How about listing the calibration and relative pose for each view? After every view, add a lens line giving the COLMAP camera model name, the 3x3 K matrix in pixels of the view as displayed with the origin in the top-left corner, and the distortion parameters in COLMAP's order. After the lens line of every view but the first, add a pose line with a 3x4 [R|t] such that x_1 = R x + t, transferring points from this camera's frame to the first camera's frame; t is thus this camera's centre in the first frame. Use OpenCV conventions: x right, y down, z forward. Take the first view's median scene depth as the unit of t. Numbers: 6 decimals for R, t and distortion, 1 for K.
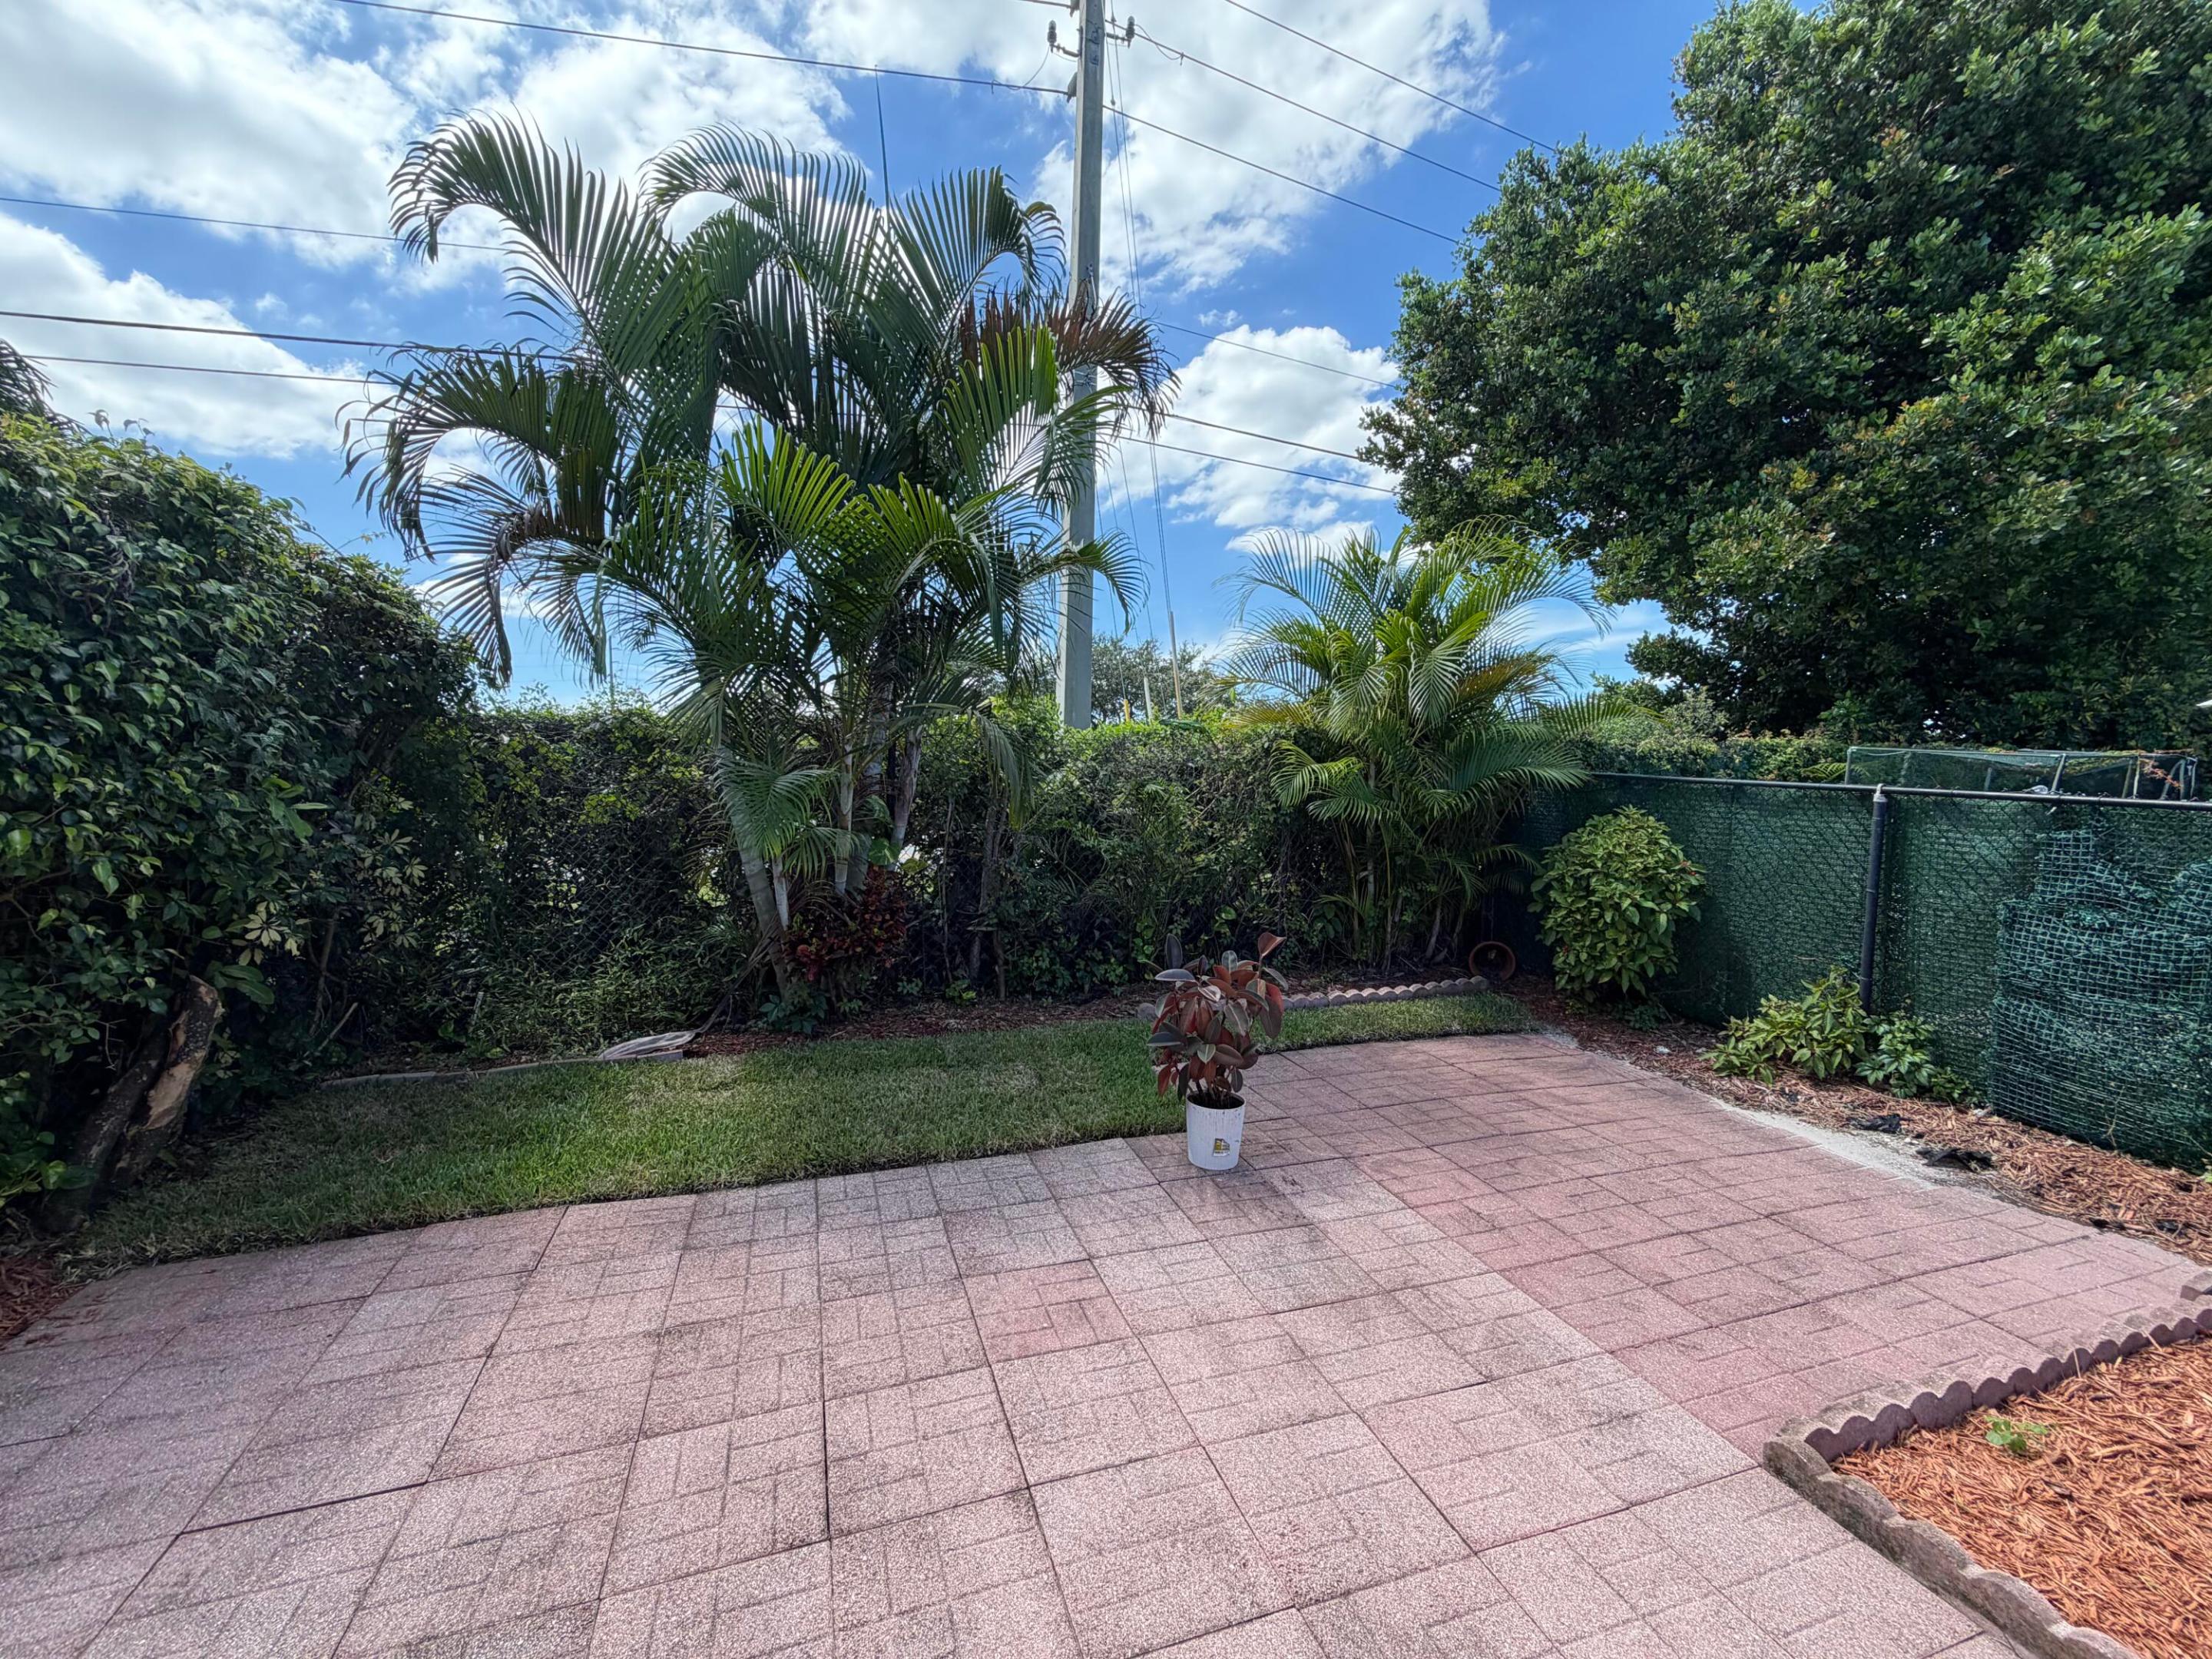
lens RADIAL K [[880.2, 0, 1097.4], [0, 880.2, 843.8], [0, 0, 1]] dist [-0.000466, -0.000212]
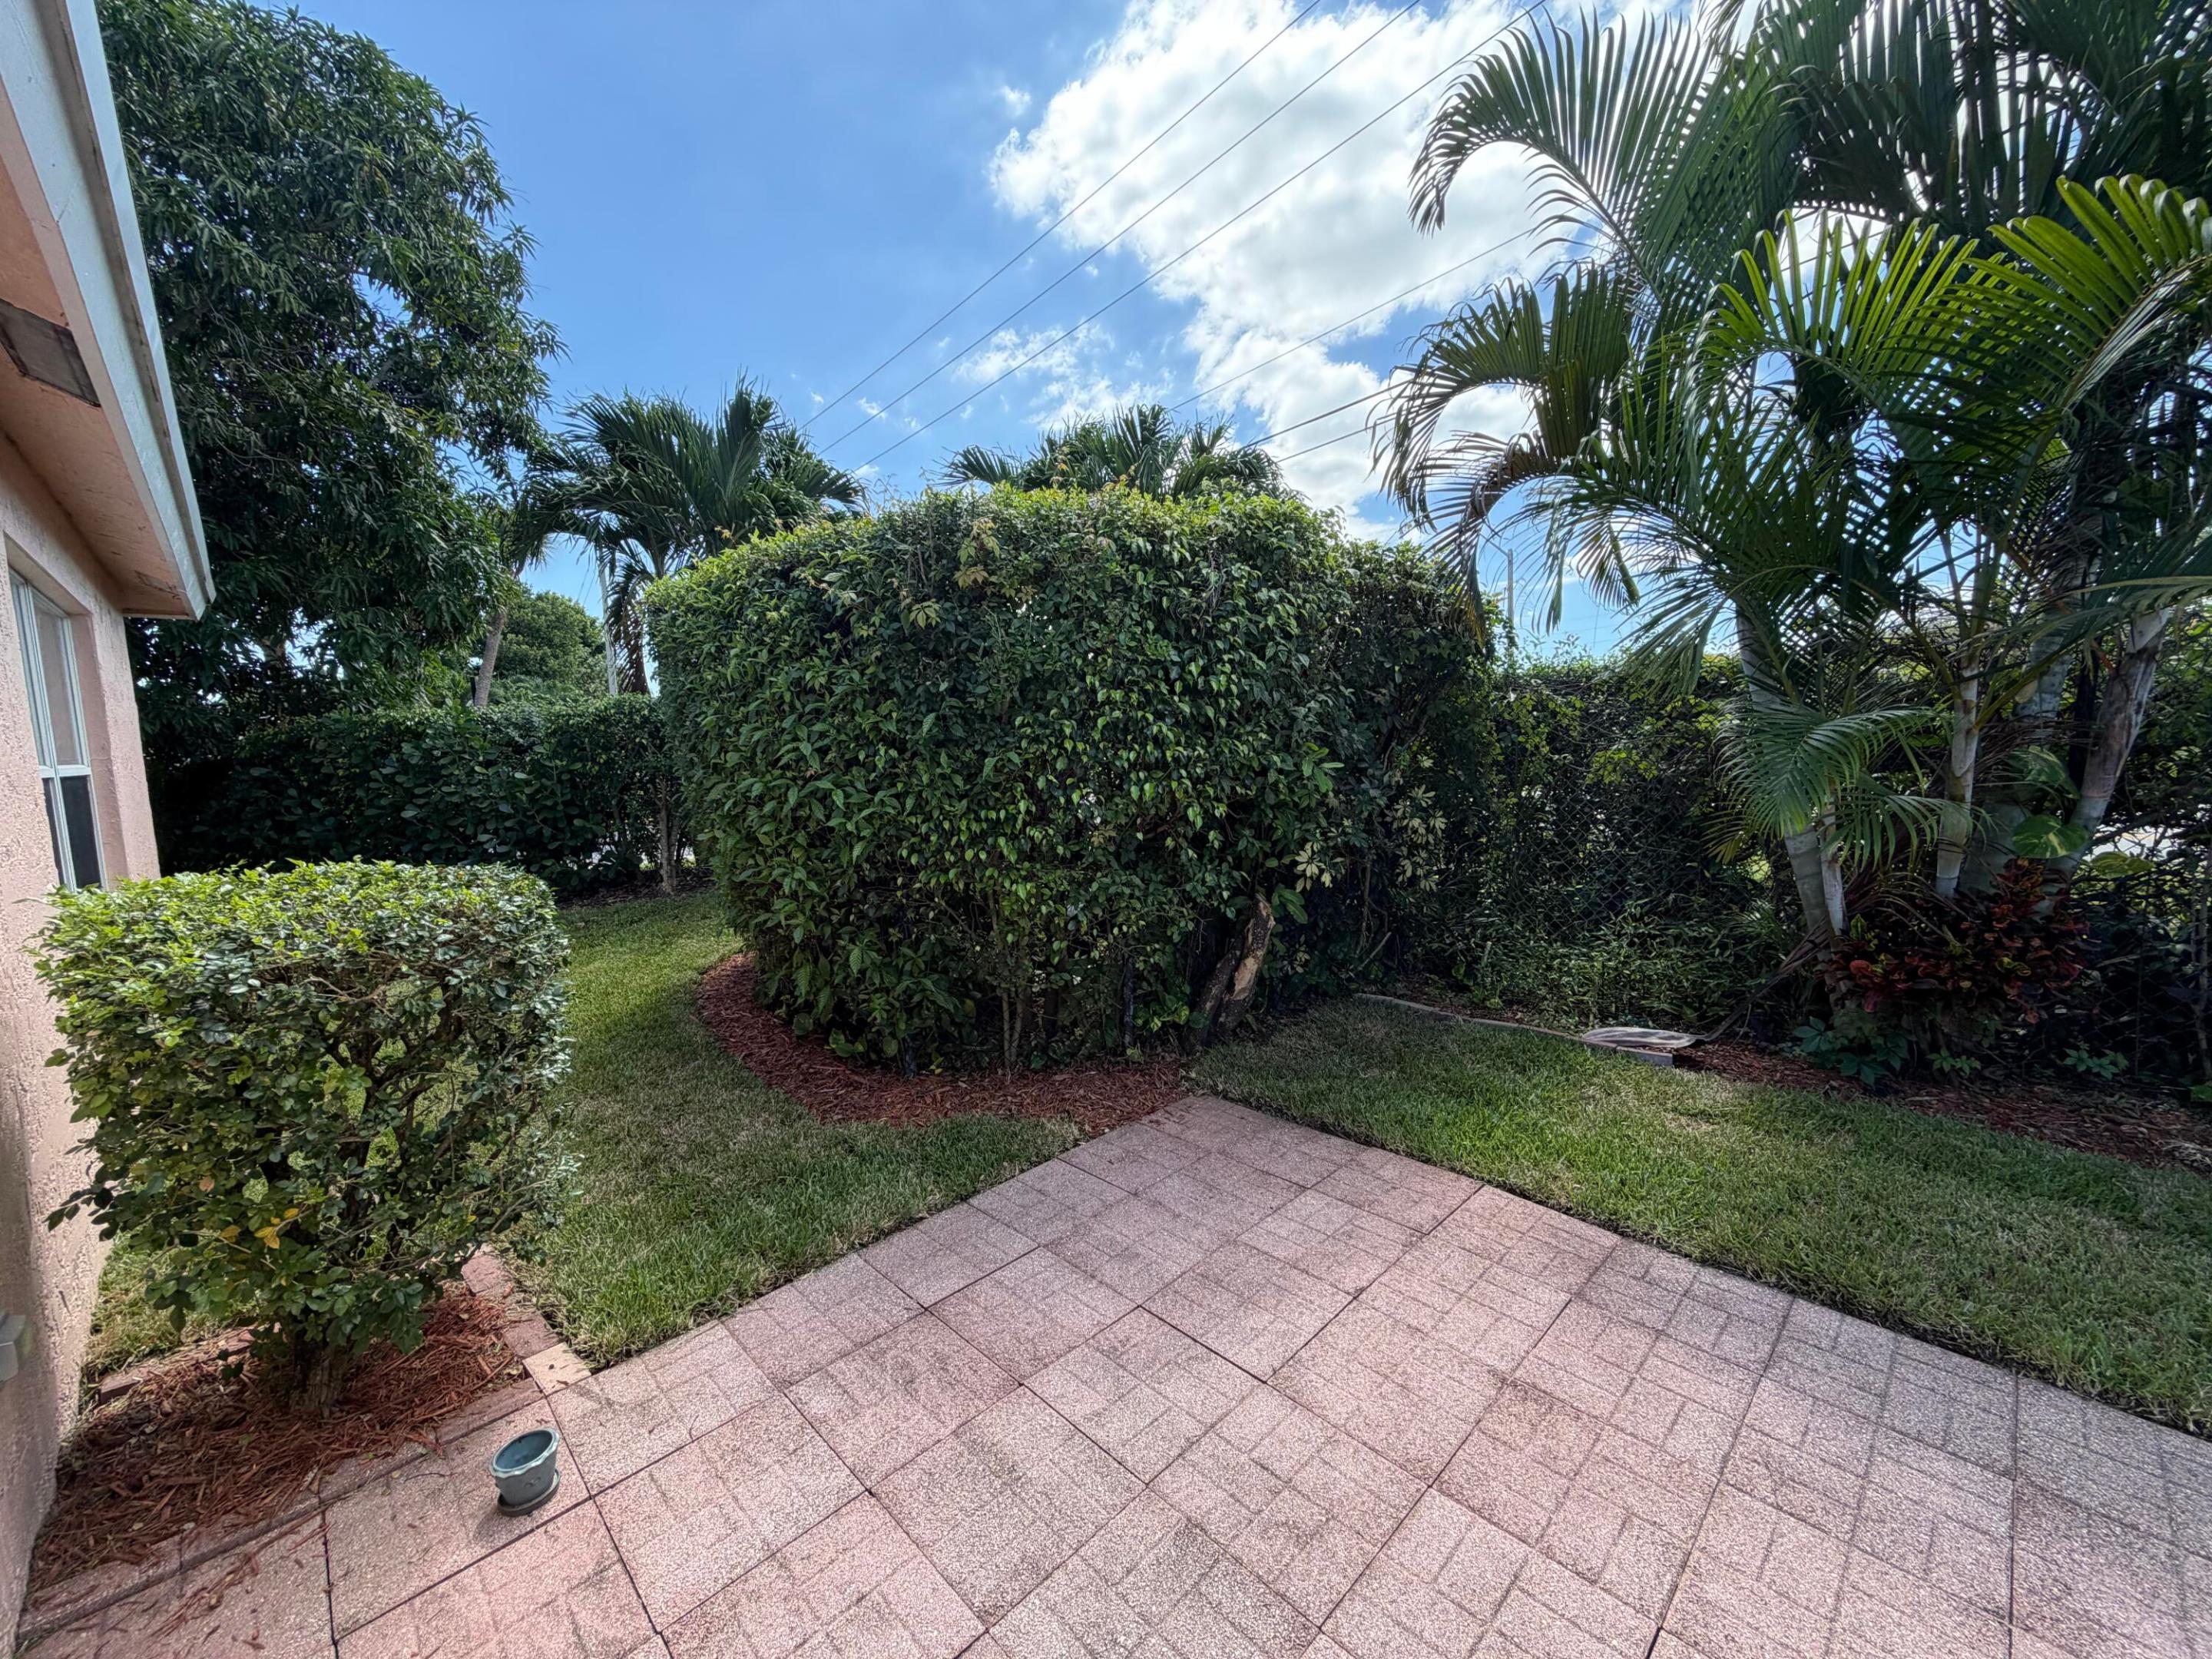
lens RADIAL K [[880.2, 0, 1093.7], [0, 880.2, 835.1], [0, 0, 1]] dist [-0.000466, -0.000212]
pose [[0.418992, 0.074346, -0.904941, 0.047654], [-0.035091, 0.997223, 0.065681, -0.012525], [0.907311, 0.004236, 0.420438, 0.165593]]
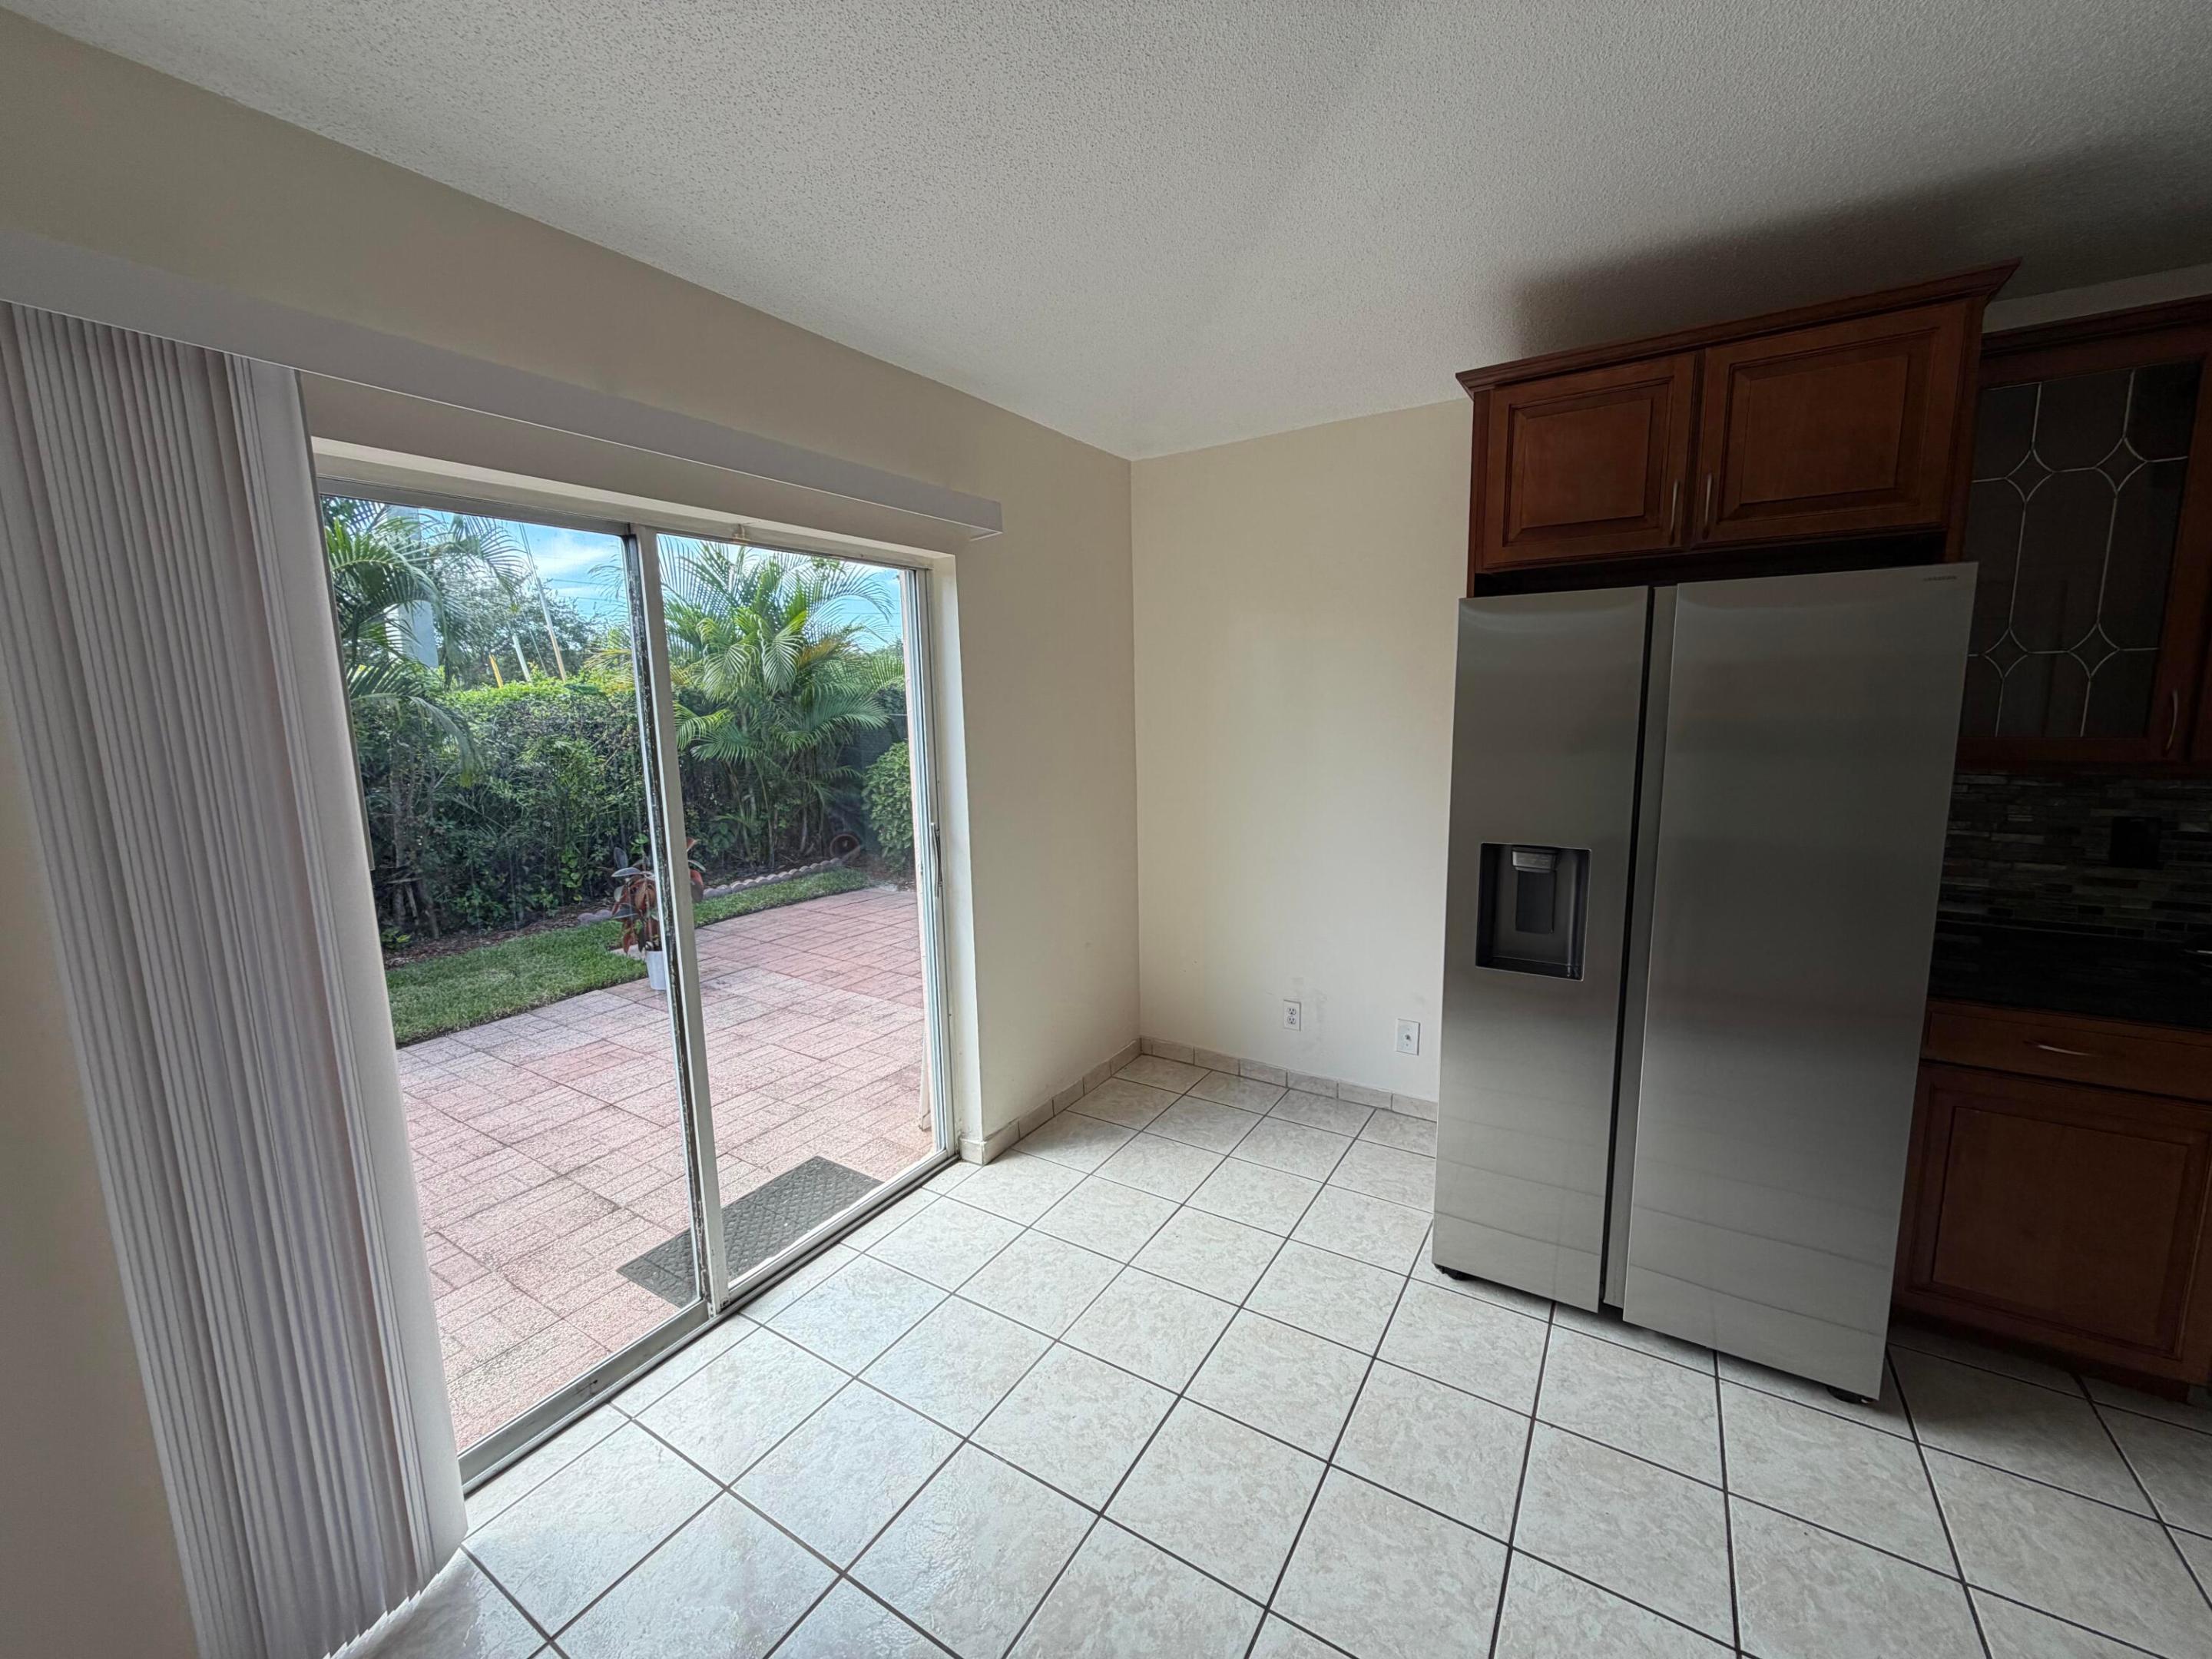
lens RADIAL K [[880.2, 0, 1090.8], [0, 880.2, 825.4], [0, 0, 1]] dist [-0.000466, -0.000212]
pose [[0.782195, -0.124388, 0.610490, -0.182036], [0.086575, 0.992061, 0.091209, 0.000357], [-0.616989, -0.018490, 0.786754, -0.621624]]
